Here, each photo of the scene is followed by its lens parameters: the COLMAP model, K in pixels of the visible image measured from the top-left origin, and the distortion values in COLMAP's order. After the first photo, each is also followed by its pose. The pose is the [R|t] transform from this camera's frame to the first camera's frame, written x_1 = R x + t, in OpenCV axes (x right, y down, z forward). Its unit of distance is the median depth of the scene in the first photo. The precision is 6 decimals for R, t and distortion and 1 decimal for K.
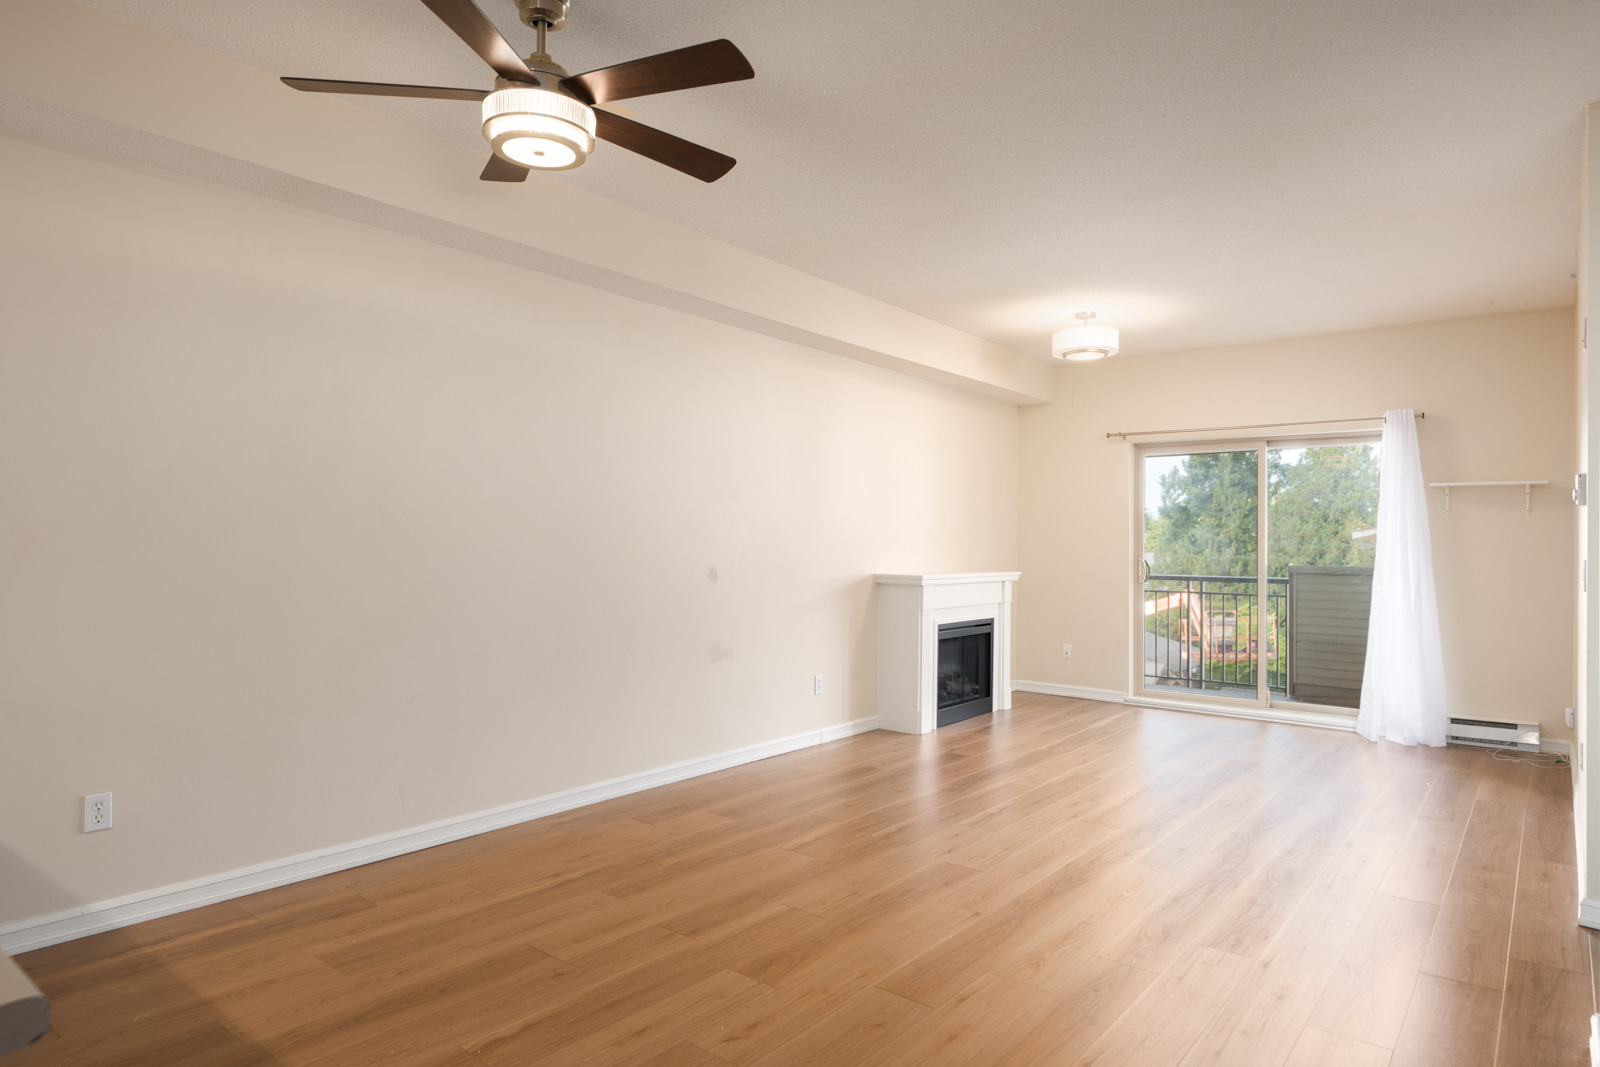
lens RADIAL K [[928.9, 0, 803.8], [0, 928.9, 534.4], [0, 0, 1]] dist [0.001836, -0.000711]
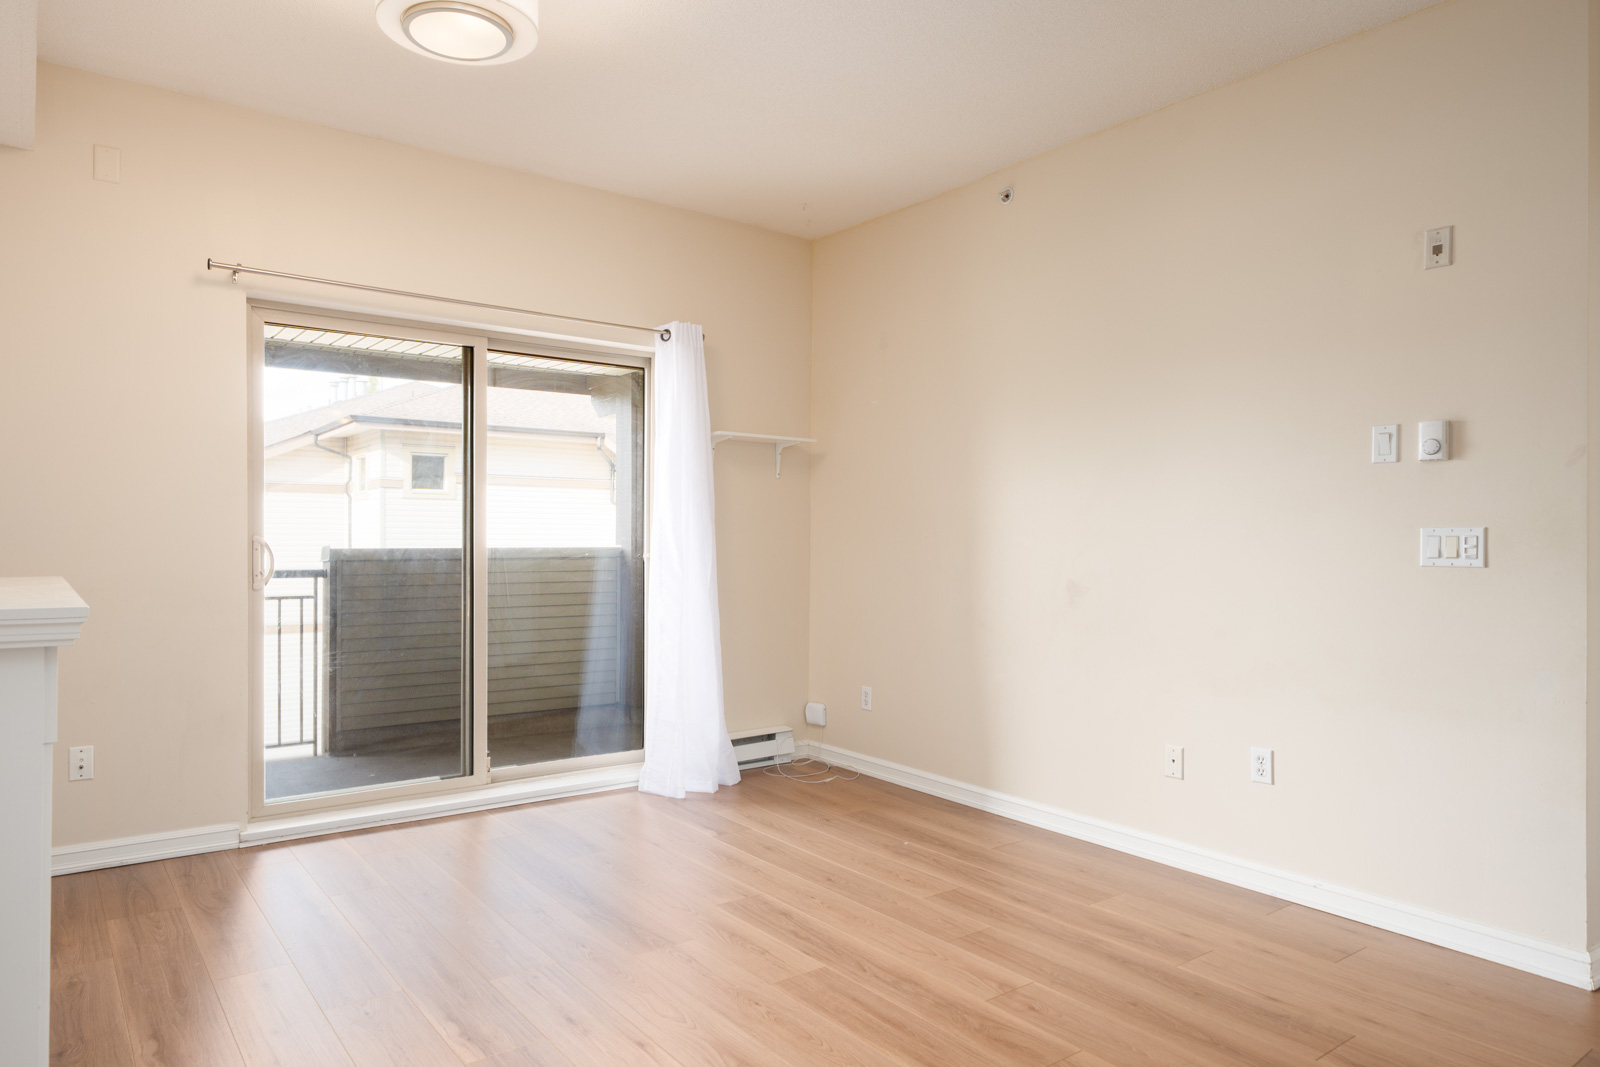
lens RADIAL K [[995.6, 0, 756.5], [0, 995.6, 547.9], [0, 0, 1]] dist [0.003436, -0.003598]
pose [[0.263820, -0.017838, 0.964407, -0.072977], [-0.014479, 0.999643, 0.022451, 0.017276], [-0.964463, -0.019887, 0.263467, 0.666786]]
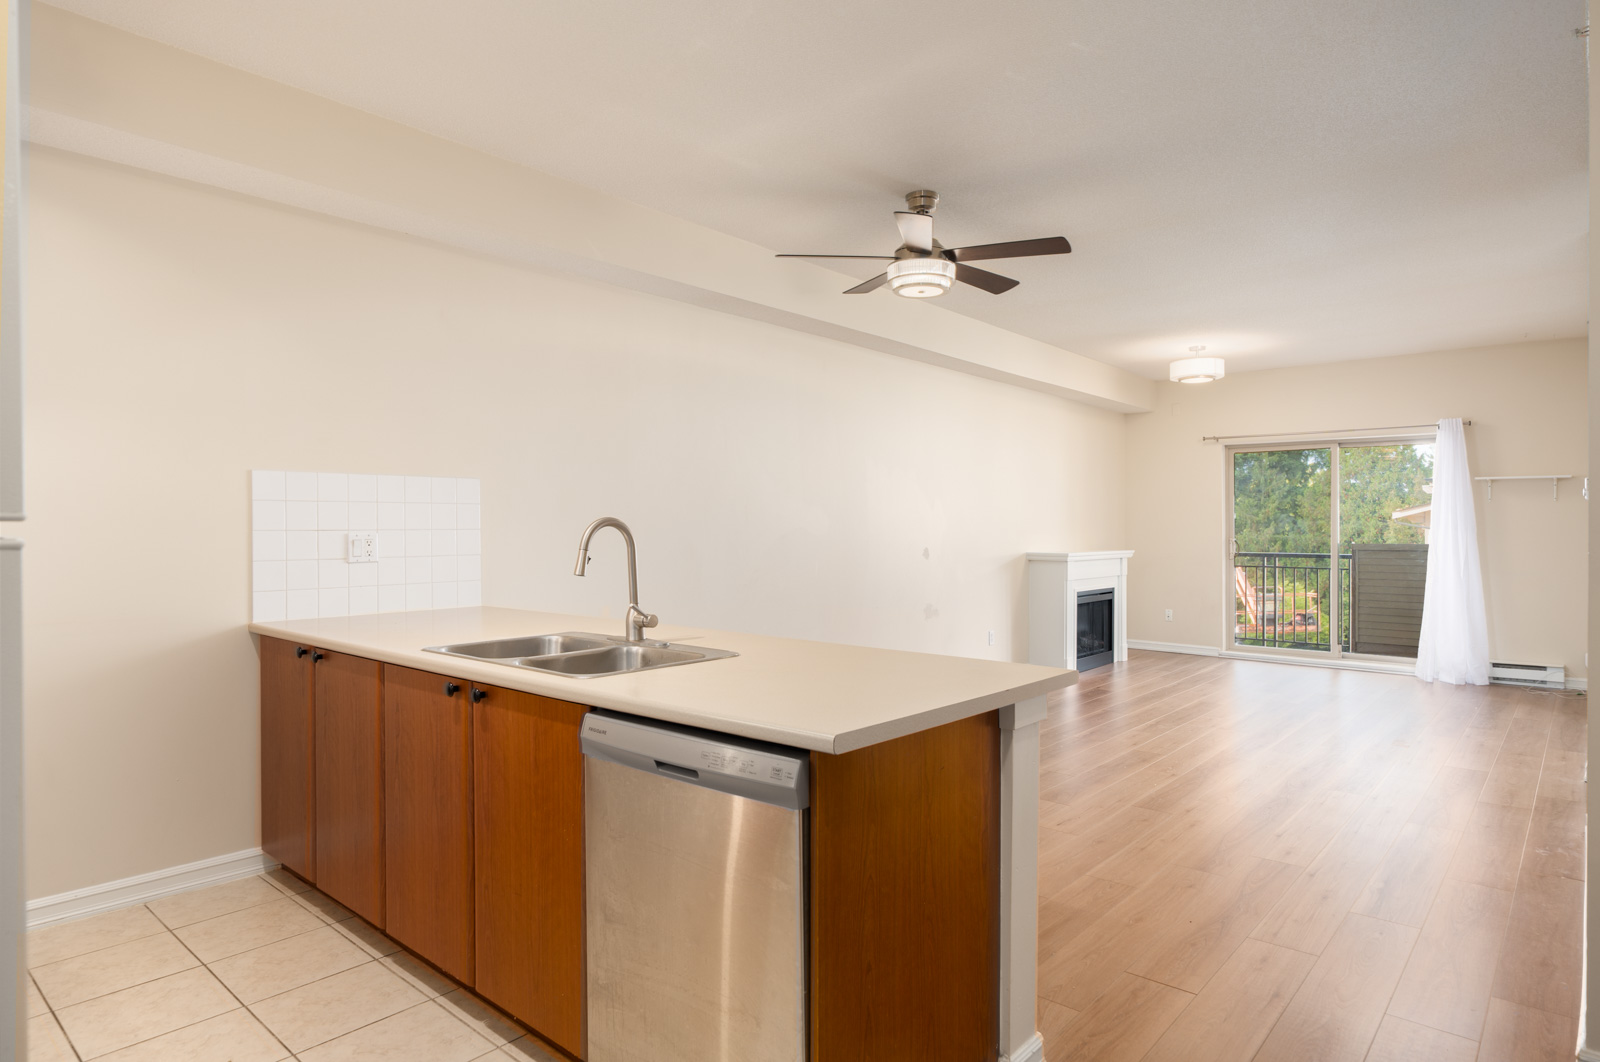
lens RADIAL K [[886.4, 0, 803.9], [0, 886.4, 527.9], [0, 0, 1]] dist [-0.012665, 0.003548]
pose [[0.998663, -0.008986, -0.050907, -0.153642], [0.009527, 0.999901, 0.010398, -0.006182], [0.050809, -0.010869, 0.998649, -0.209918]]
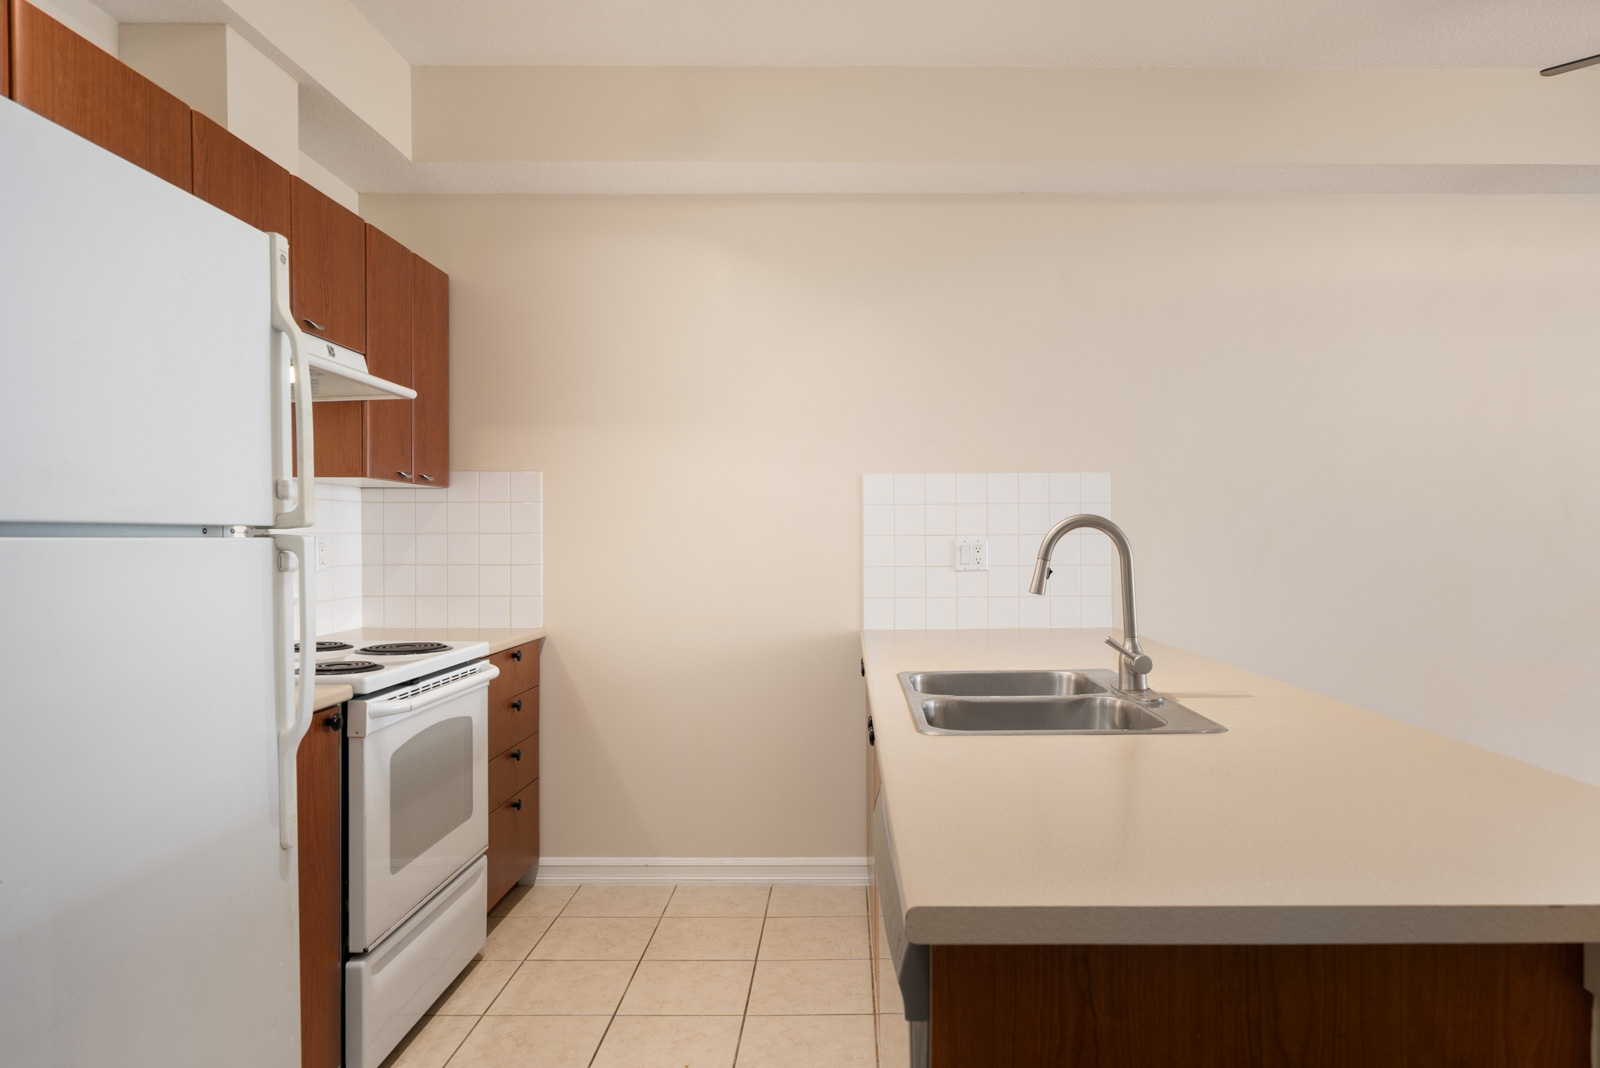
lens RADIAL K [[995.6, 0, 862.6], [0, 995.6, 554.8], [0, 0, 1]] dist [0.003436, -0.003598]
pose [[0.630852, 0.002261, -0.775900, -0.067183], [0.016597, 0.999728, 0.016408, -0.001329], [0.775726, -0.023229, 0.630642, -0.087089]]
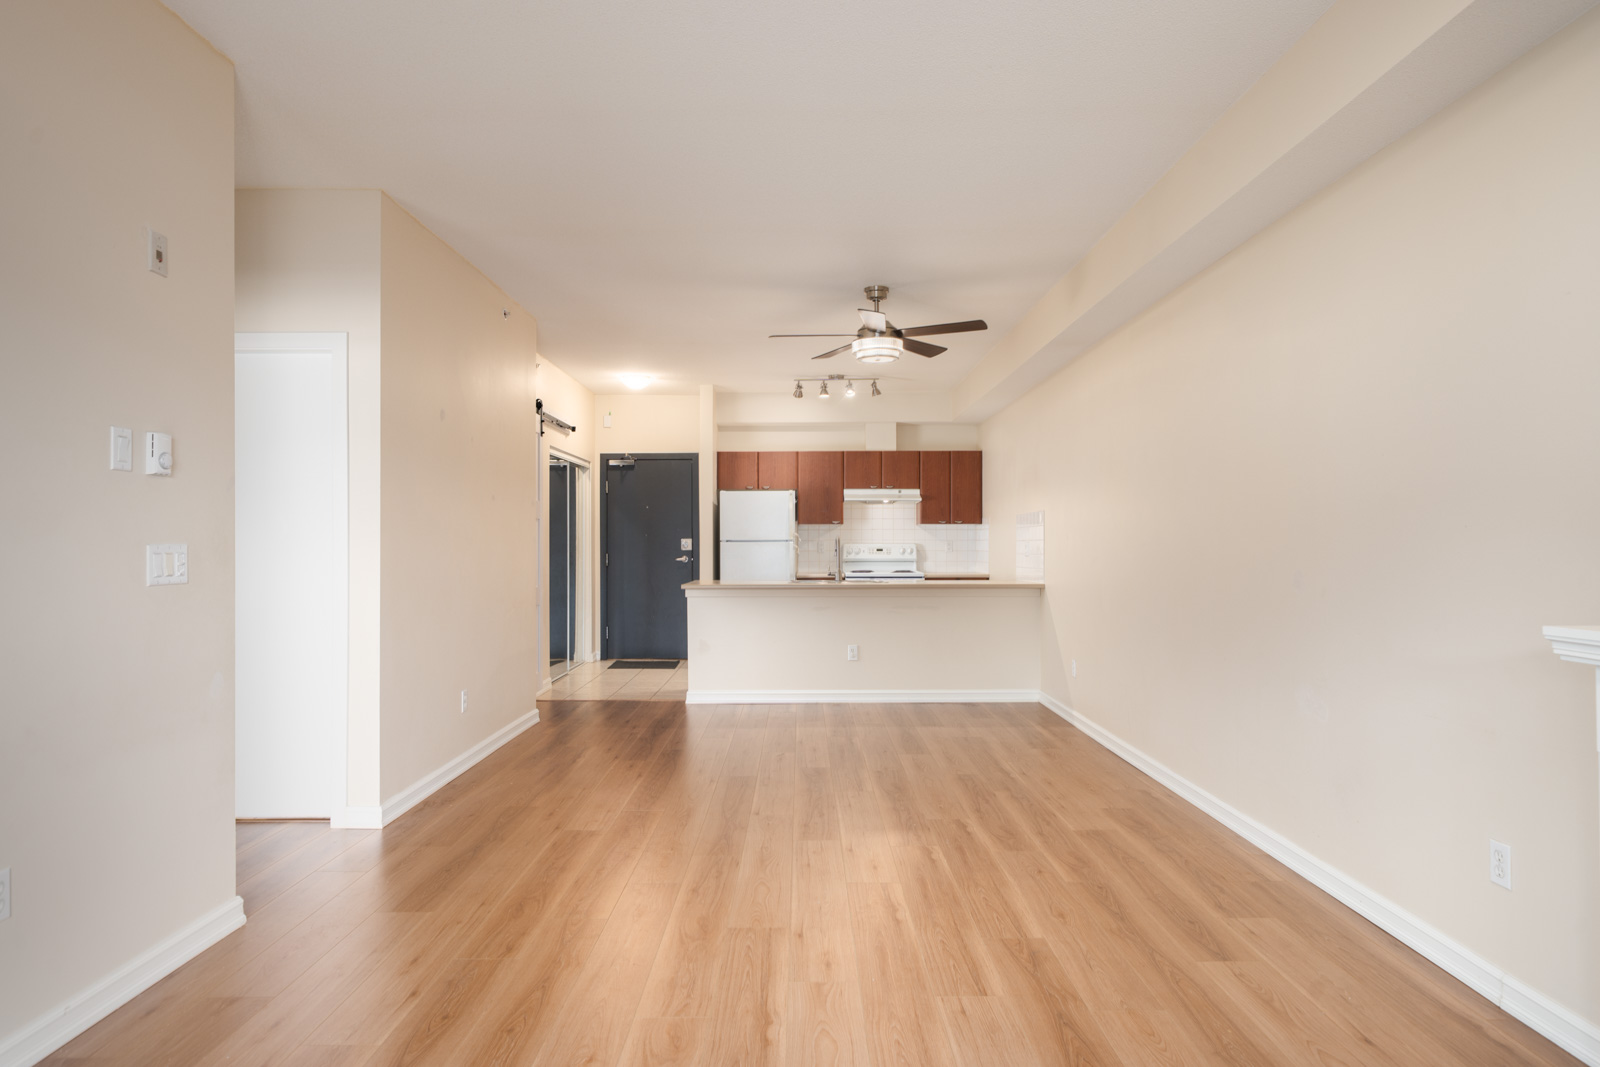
lens RADIAL K [[928.9, 0, 802.8], [0, 928.9, 520.6], [0, 0, 1]] dist [0.001836, -0.000711]
pose [[-0.780582, -0.025404, -0.624537, 0.451209], [0.000303, 0.999158, -0.041021, 0.019557], [0.625053, -0.032209, -0.779918, 0.964761]]
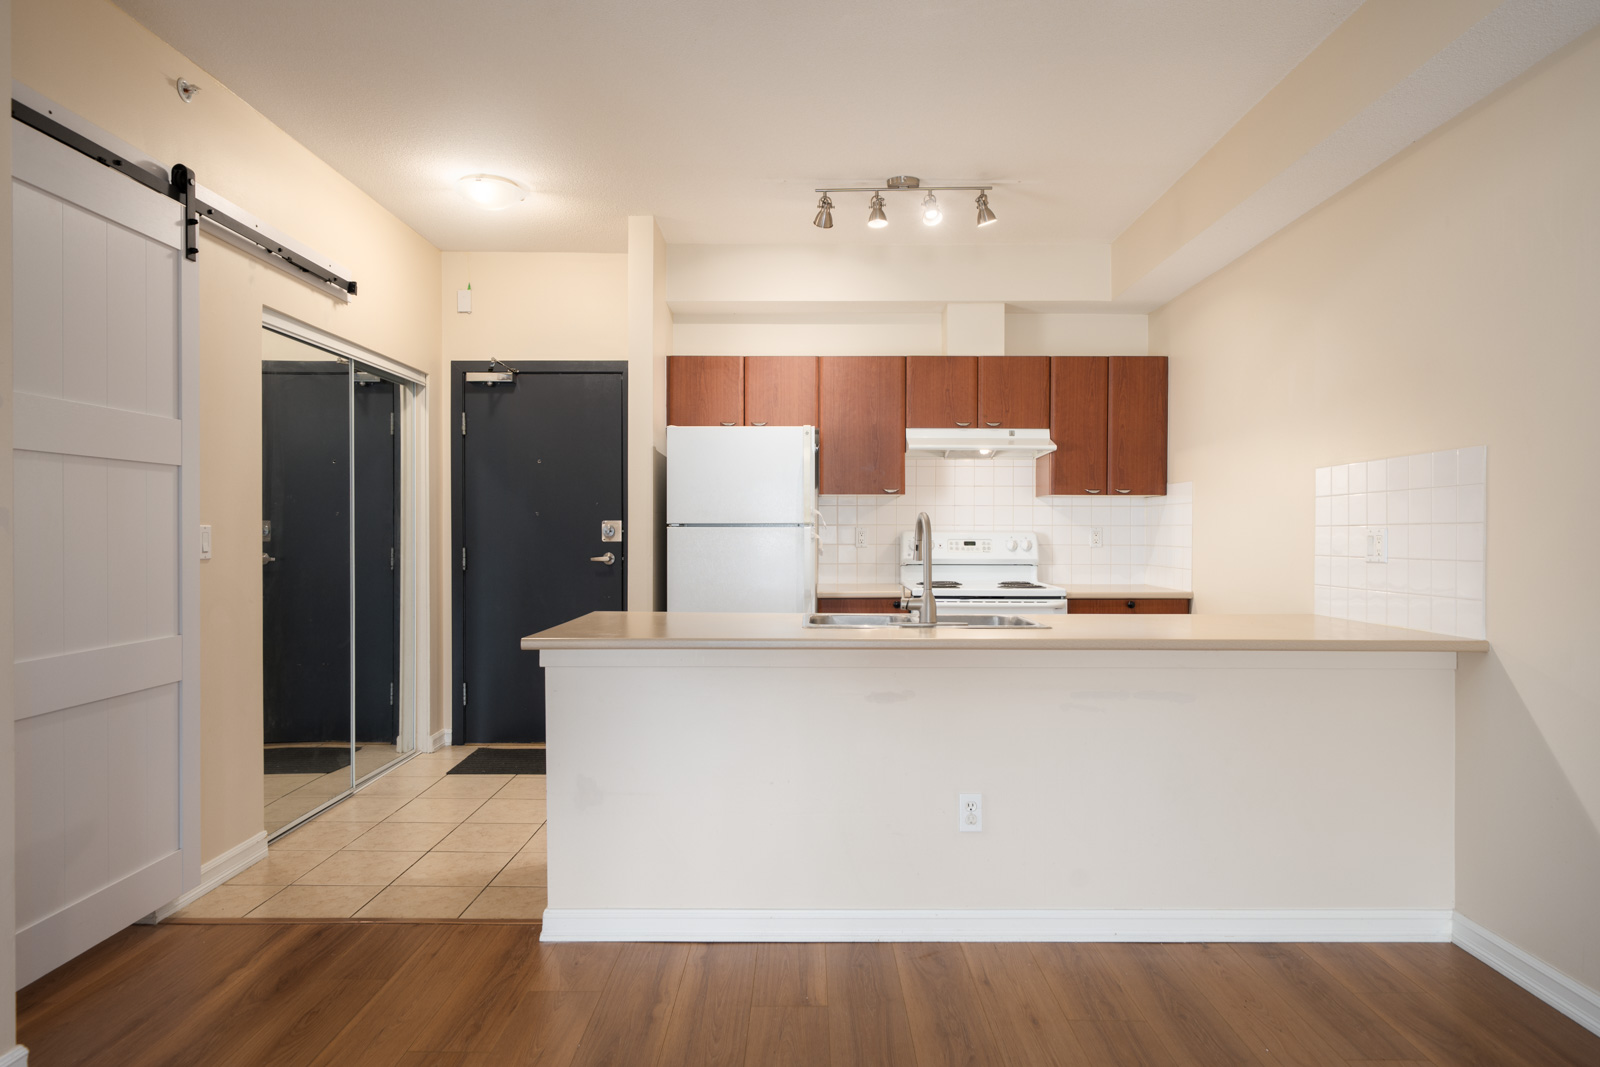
lens RADIAL K [[928.9, 0, 813.0], [0, 928.9, 534.3], [0, 0, 1]] dist [0.001836, -0.000711]
pose [[-0.777048, -0.010428, -0.629355, 0.067076], [-0.003745, 0.999922, -0.011945, 0.008925], [0.629430, -0.006925, -0.777026, 0.459637]]
